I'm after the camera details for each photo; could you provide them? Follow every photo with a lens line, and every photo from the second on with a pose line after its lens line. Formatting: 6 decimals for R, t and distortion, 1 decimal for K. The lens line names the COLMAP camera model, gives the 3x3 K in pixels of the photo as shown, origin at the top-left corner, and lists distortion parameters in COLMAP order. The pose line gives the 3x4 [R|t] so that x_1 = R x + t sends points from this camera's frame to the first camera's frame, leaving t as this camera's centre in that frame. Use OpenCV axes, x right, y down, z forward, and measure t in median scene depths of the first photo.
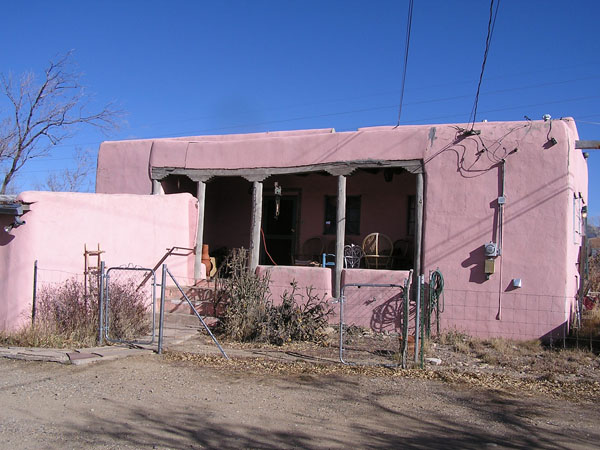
lens RADIAL K [[657.4, 0, 300.0], [0, 657.4, 225.0], [0, 0, 1]] dist [-0.006183, -0.016031]
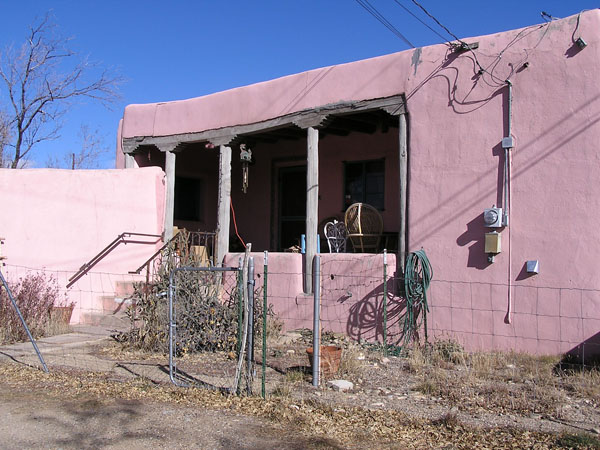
lens RADIAL K [[722.9, 0, 300.0], [0, 722.9, 225.0], [0, 0, 1]] dist [-0.006987, 0.039287]
pose [[0.959198, -0.036457, -0.280376, 0.289413], [0.038567, 0.999254, 0.002007, 0.033418], [0.280094, -0.012739, 0.959888, 0.227001]]
